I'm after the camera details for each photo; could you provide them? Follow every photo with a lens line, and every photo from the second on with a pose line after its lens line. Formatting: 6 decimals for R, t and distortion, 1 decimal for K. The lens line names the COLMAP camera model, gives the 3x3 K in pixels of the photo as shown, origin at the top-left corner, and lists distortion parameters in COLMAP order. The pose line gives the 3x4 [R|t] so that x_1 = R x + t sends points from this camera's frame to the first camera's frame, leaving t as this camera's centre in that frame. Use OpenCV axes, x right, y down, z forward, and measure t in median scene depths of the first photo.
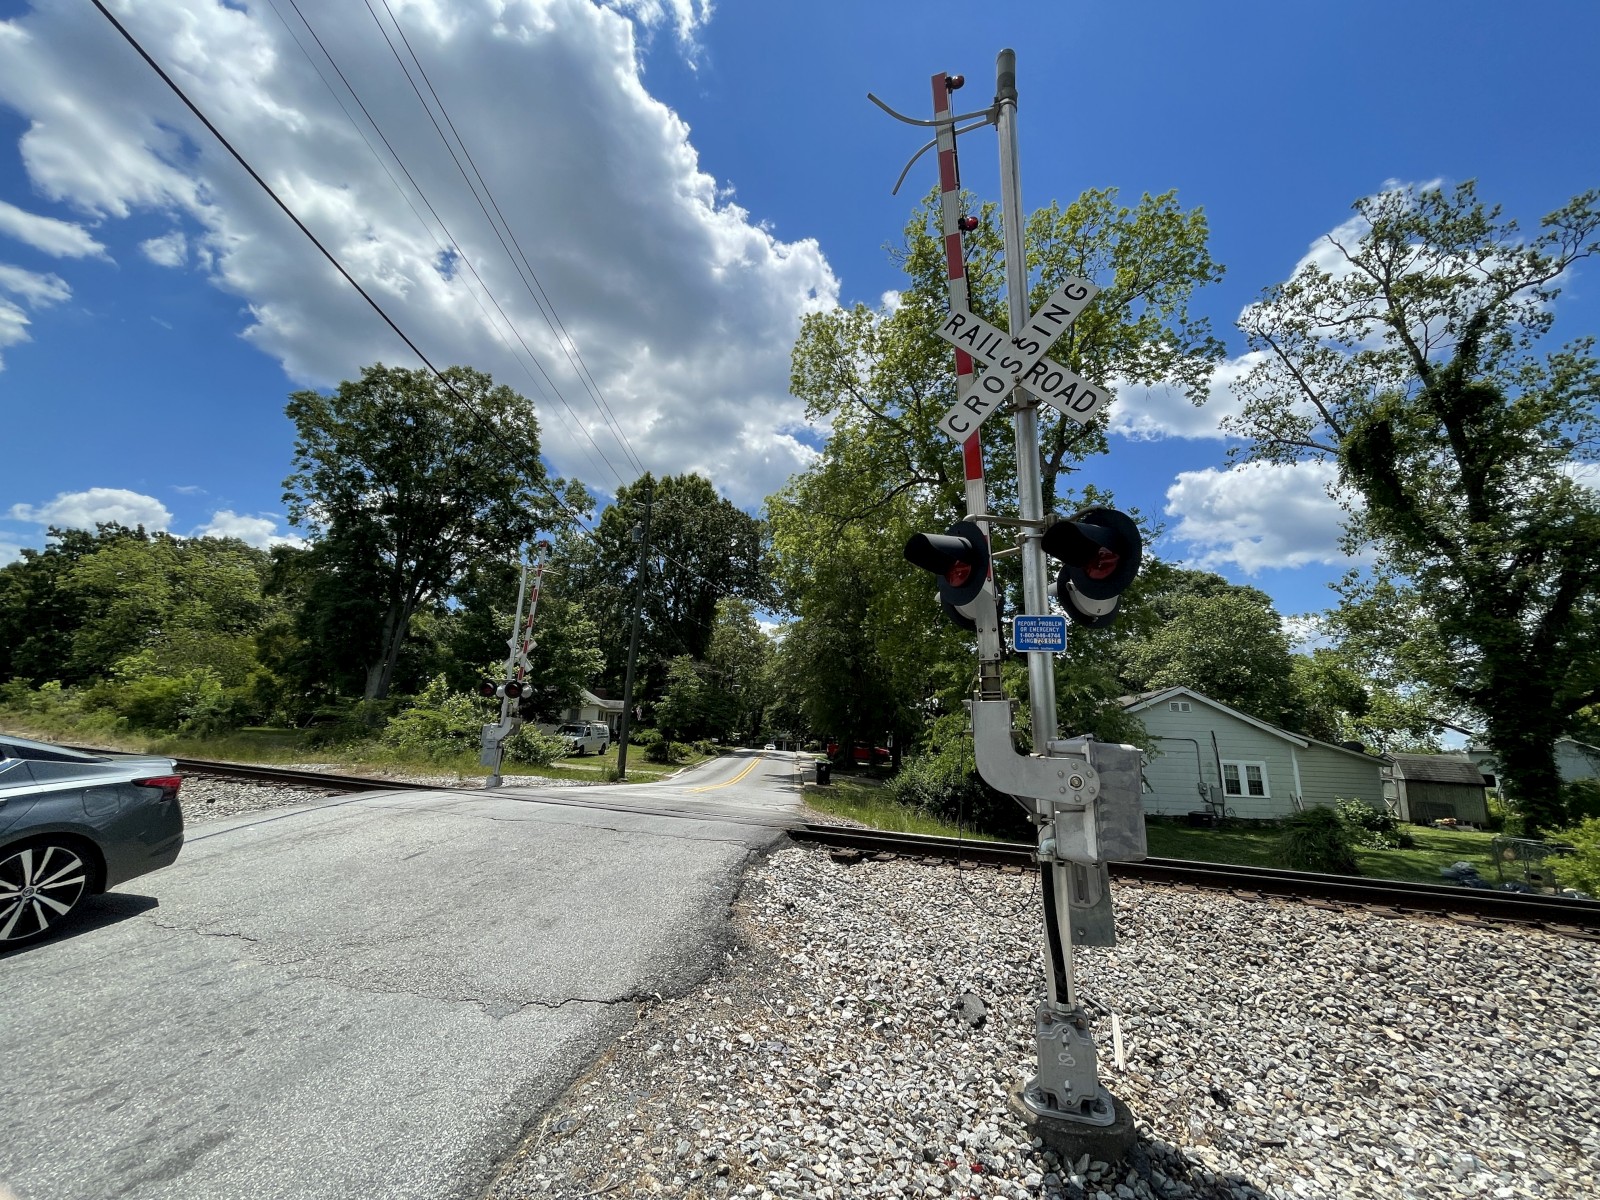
lens RADIAL K [[643.3, 0, 804.6], [0, 643.3, 600.0], [0, 0, 1]] dist [-0.003907, 0.000070]
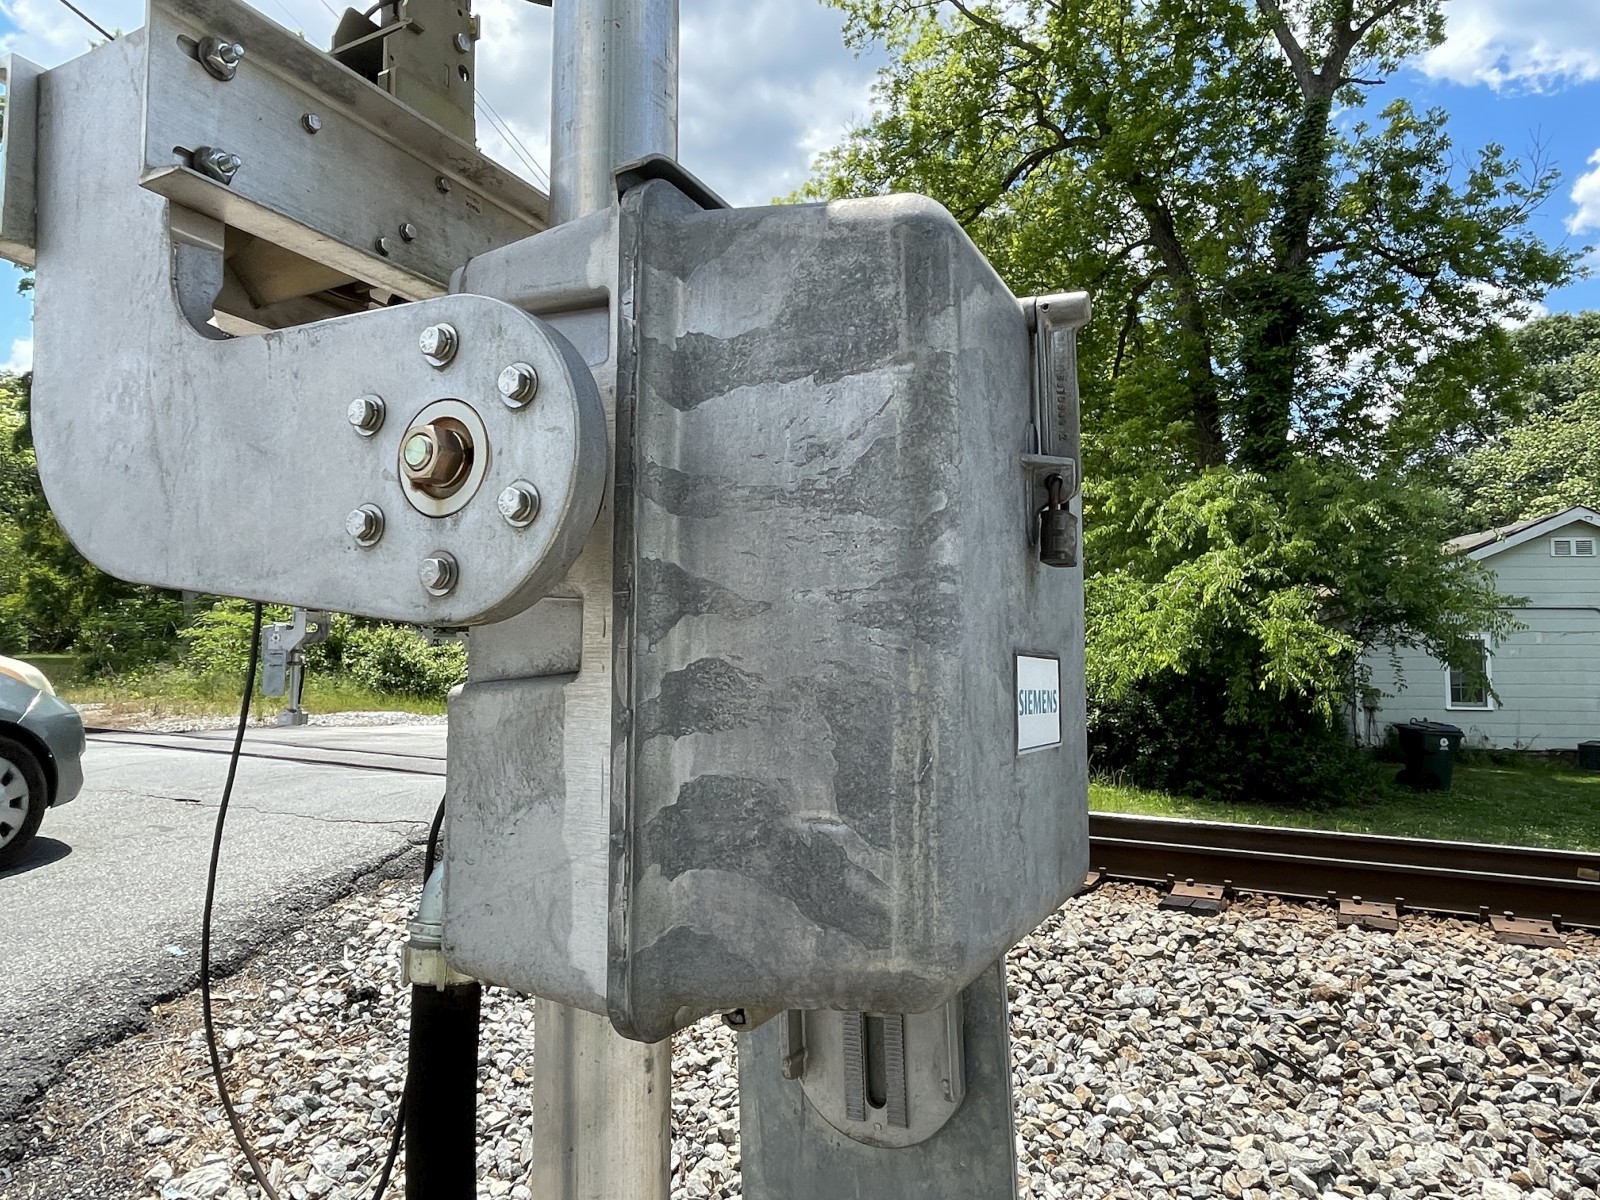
lens RADIAL K [[1049.7, 0, 791.0], [0, 1049.7, 600.6], [0, 0, 1]] dist [-0.004740, -0.013239]
pose [[0.991238, -0.040627, -0.125686, 0.066650], [0.060721, 0.985176, 0.160438, 0.036781], [0.117305, -0.166664, 0.979011, 0.101581]]
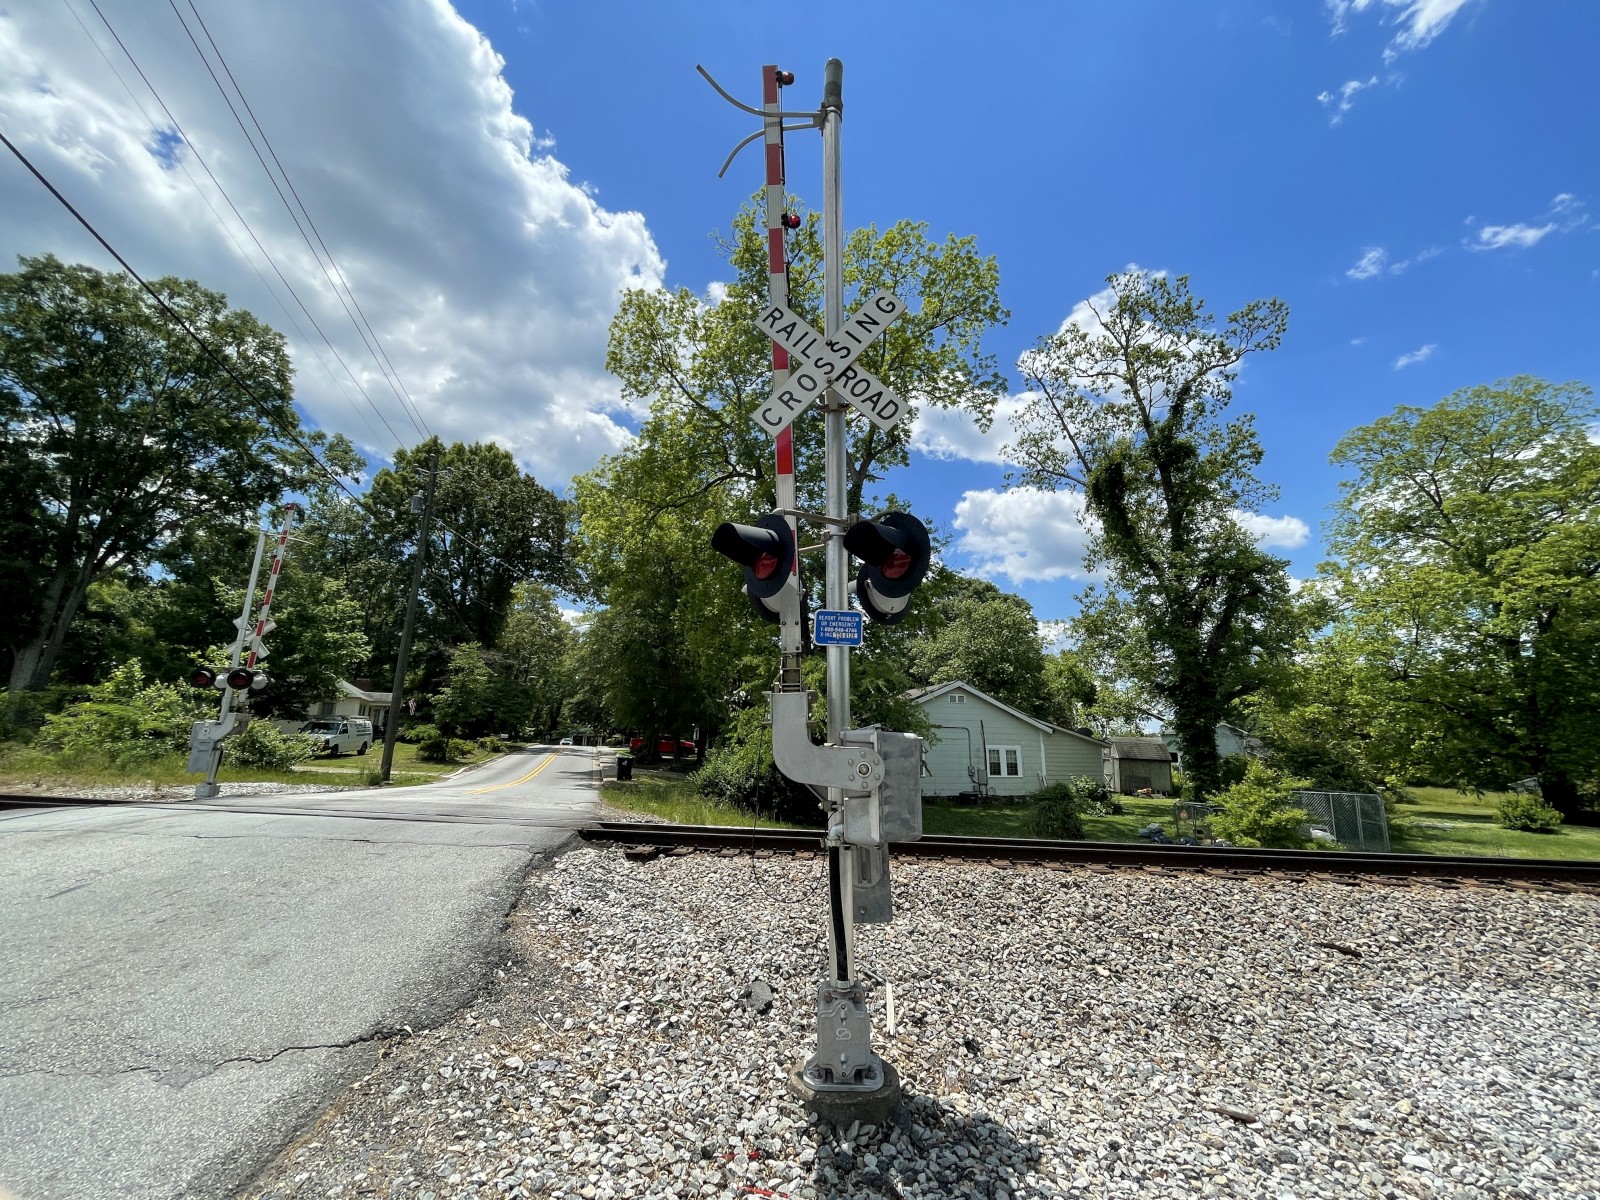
lens RADIAL K [[643.3, 0, 803.6], [0, 643.3, 600.5], [0, 0, 1]] dist [-0.003907, 0.000070]
pose [[0.957932, 0.041595, 0.283966, 0.002710], [-0.044962, 0.998974, 0.005346, 0.000850], [-0.283453, -0.017889, 0.958819, 0.003618]]
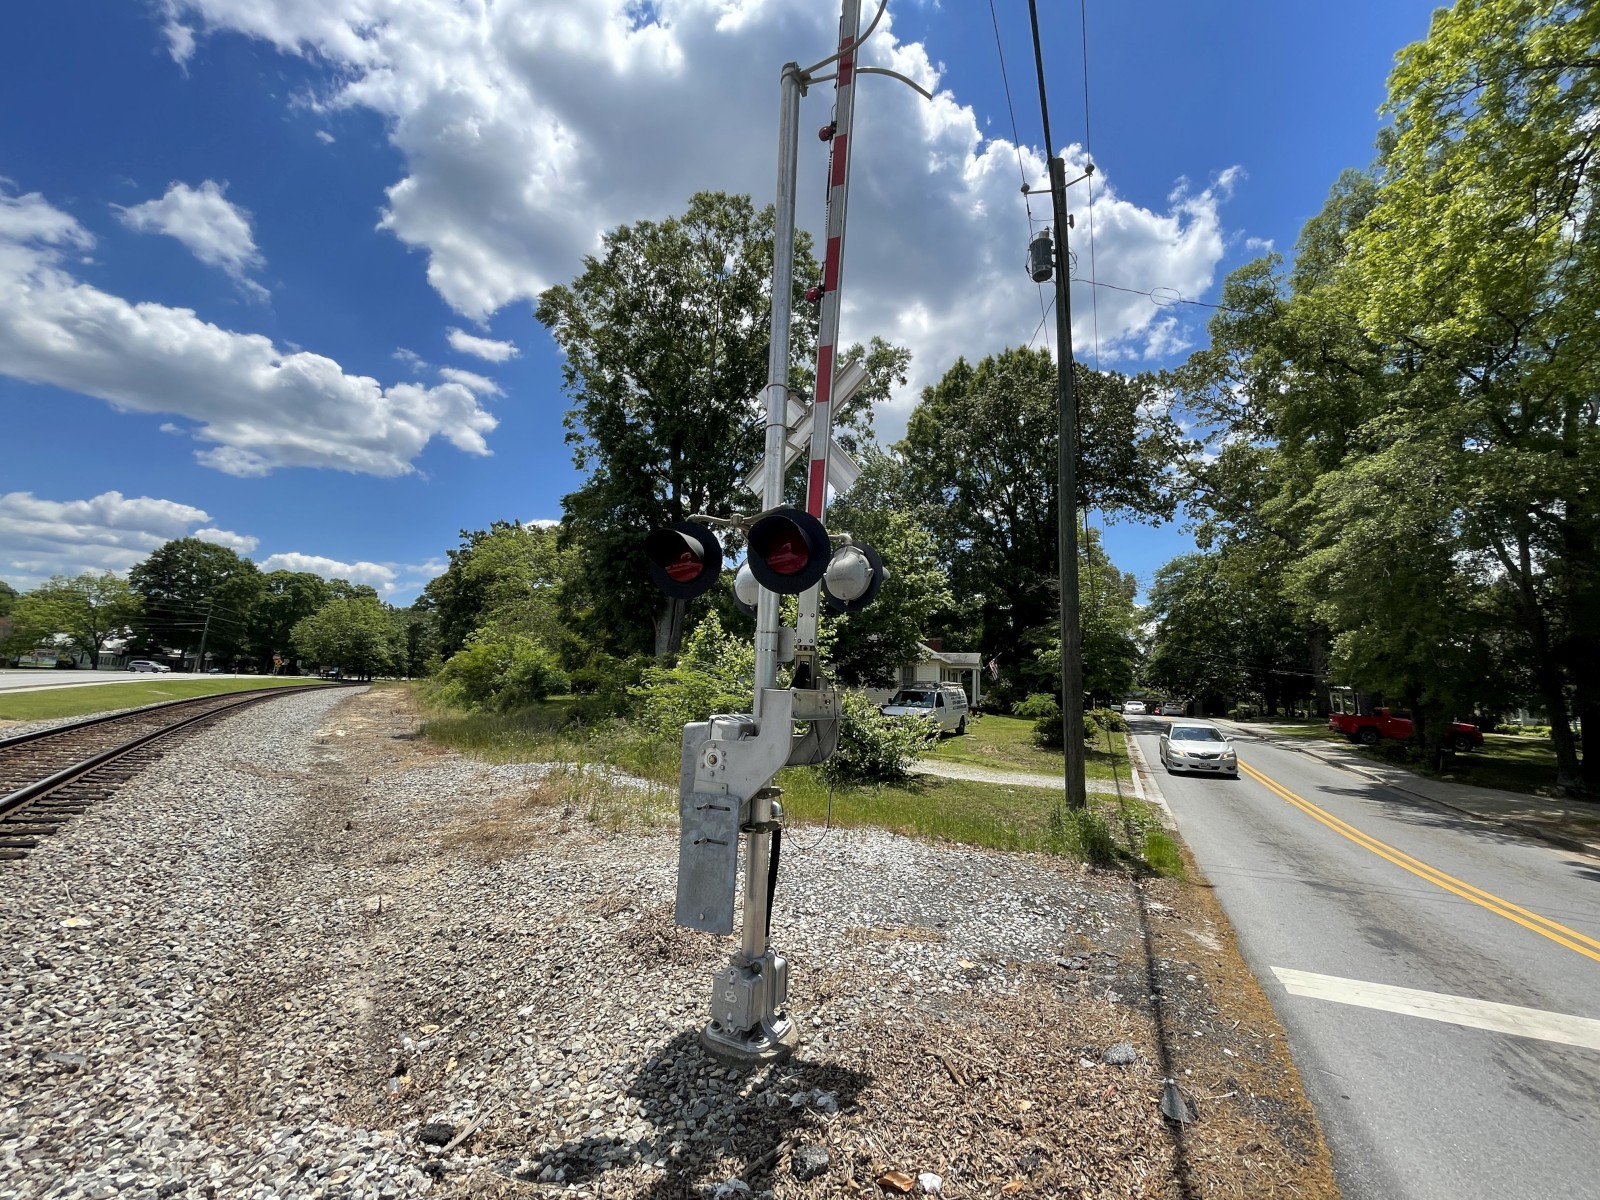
lens RADIAL K [[643.3, 0, 797.1], [0, 643.3, 598.6], [0, 0, 1]] dist [-0.003907, 0.000070]
pose [[0.888617, -0.077070, -0.452128, -0.272493], [0.104403, 0.993891, 0.035775, 0.111840], [0.446609, -0.078994, 0.891235, 0.620531]]
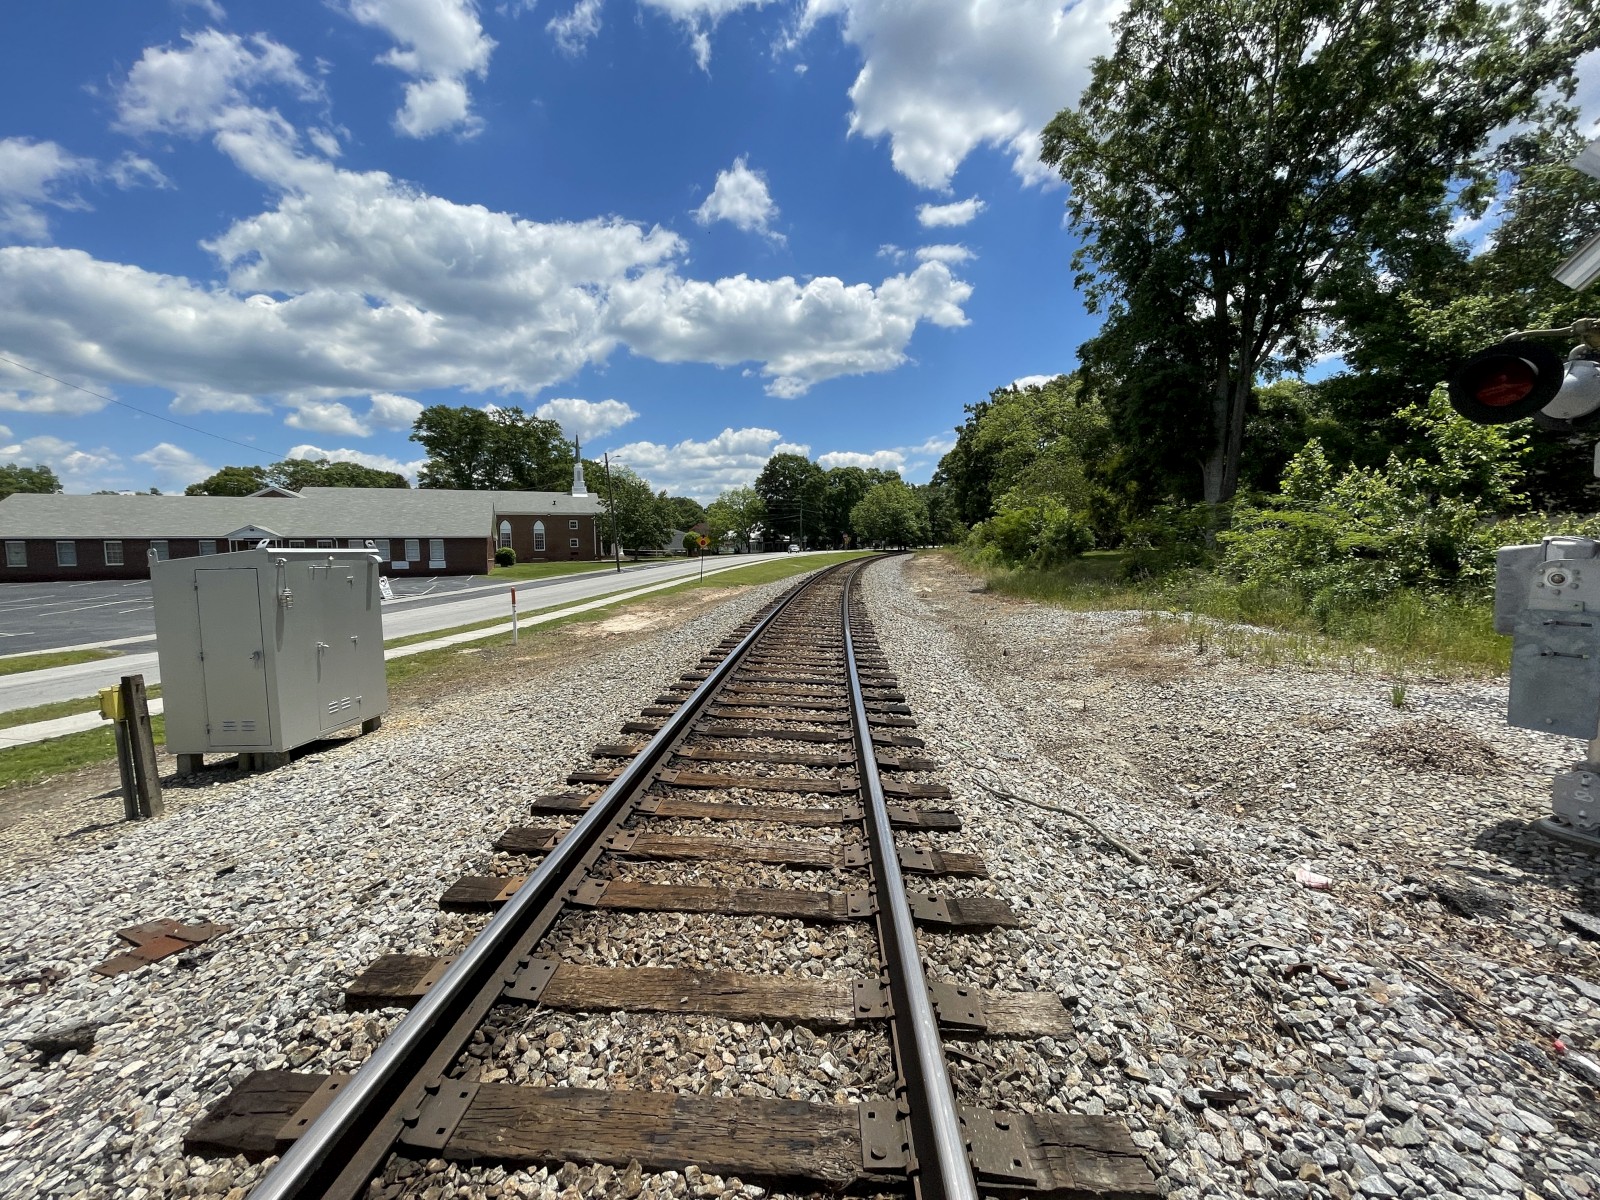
lens RADIAL K [[643.3, 0, 802.6], [0, 643.3, 595.9], [0, 0, 1]] dist [-0.003907, 0.000070]
pose [[0.357154, 0.013452, -0.933949, -0.283714], [0.250133, 0.961998, 0.109510, 0.094953], [0.899930, -0.272724, 0.340217, 0.526570]]
